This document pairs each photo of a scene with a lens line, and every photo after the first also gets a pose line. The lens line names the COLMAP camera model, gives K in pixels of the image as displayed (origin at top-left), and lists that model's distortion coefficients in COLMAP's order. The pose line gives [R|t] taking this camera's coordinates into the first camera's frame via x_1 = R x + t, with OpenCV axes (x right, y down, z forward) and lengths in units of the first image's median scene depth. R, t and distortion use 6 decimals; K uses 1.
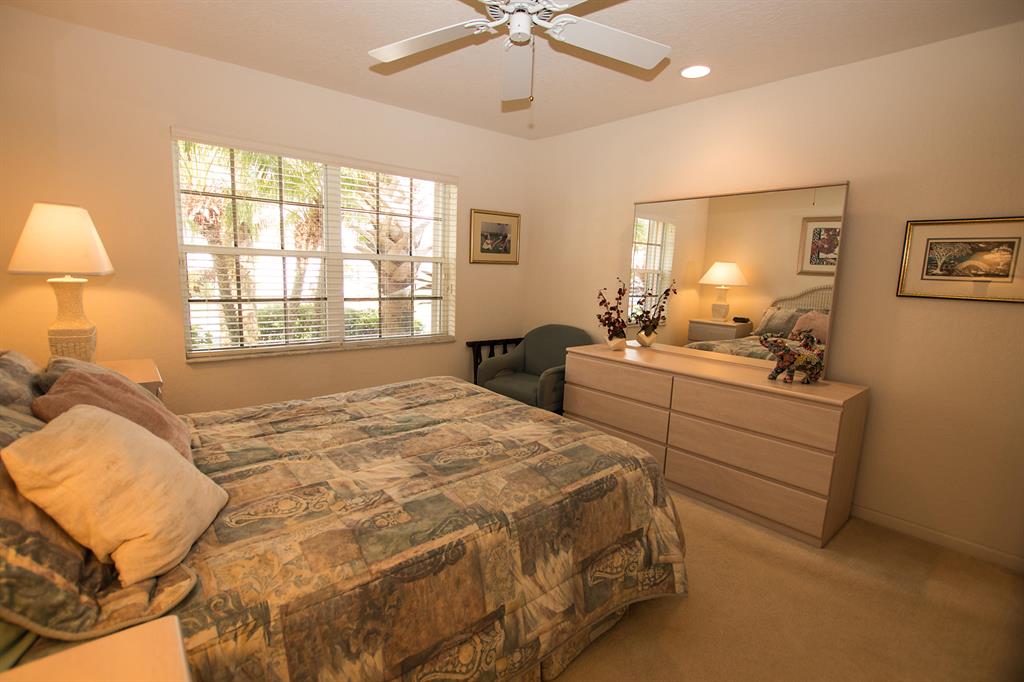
lens RADIAL K [[474.3, 0, 507.1], [0, 474.3, 337.6], [0, 0, 1]] dist [-0.028883, 0.004151]
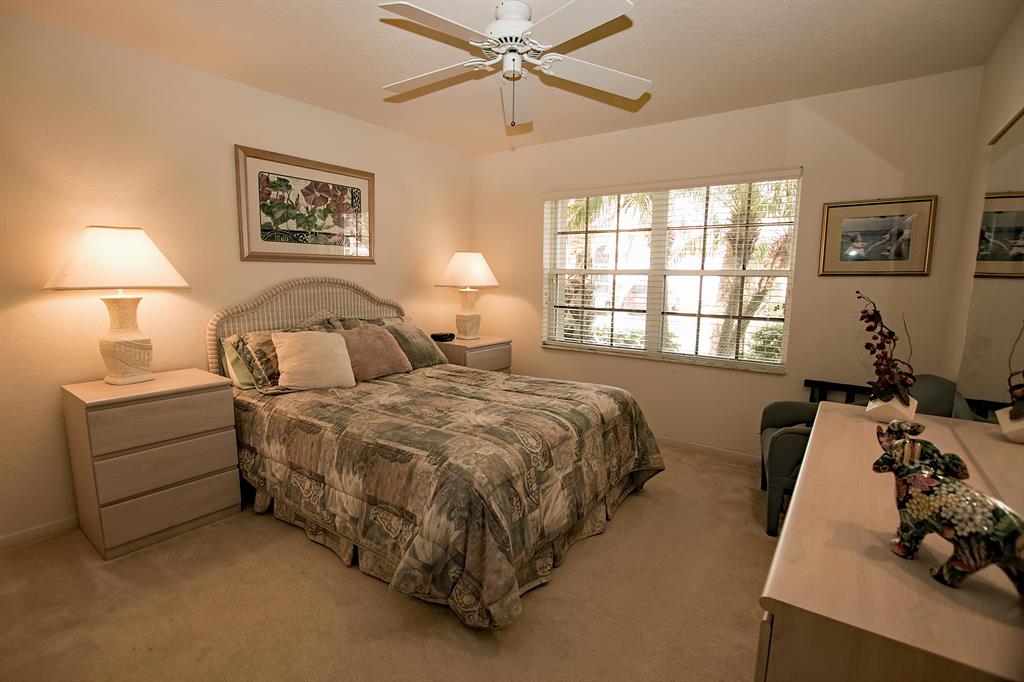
lens RADIAL K [[474.3, 0, 511.4], [0, 474.3, 346.2], [0, 0, 1]] dist [-0.028883, 0.004151]
pose [[0.241378, 0.106648, -0.964553, 1.103475], [-0.140757, 0.987280, 0.073937, -0.069446], [0.960169, 0.117921, 0.253319, 0.739688]]
